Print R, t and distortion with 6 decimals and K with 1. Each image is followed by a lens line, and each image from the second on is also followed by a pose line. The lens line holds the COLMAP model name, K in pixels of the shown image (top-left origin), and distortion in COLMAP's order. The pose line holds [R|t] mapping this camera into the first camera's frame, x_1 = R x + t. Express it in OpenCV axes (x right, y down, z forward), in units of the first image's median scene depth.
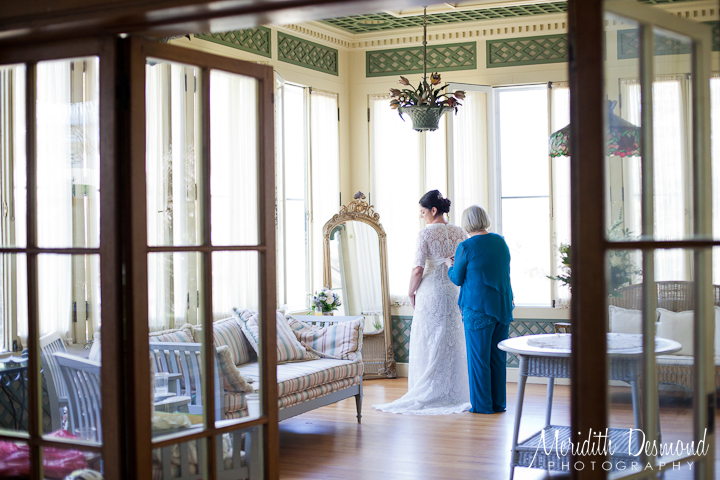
lens RADIAL K [[1038.6, 0, 360.0], [0, 1038.6, 240.0], [0, 0, 1]] dist [-0.012704, -0.004069]
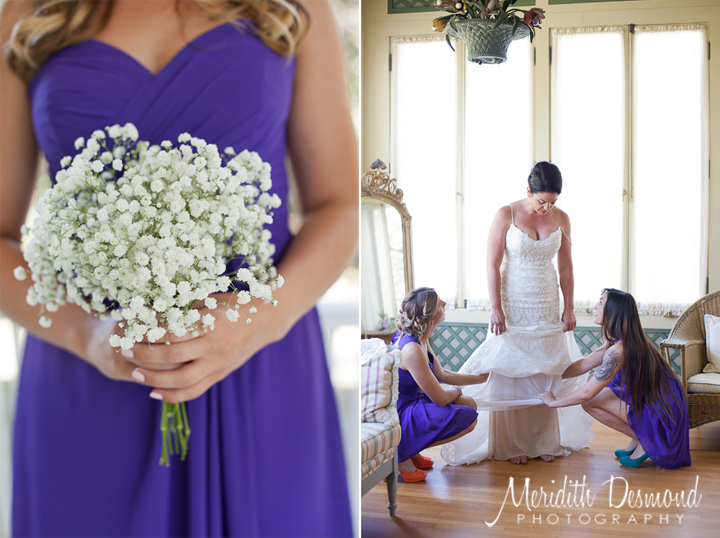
lens RADIAL K [[1013.7, 0, 360.0], [0, 1013.7, 269.0], [0, 0, 1]] dist [-0.874969, 0.009334]
pose [[0.999992, 0.003895, -0.000927, -0.013224], [-0.003853, 0.999136, 0.041383, 0.002579], [0.001088, -0.041379, 0.999143, 0.285506]]
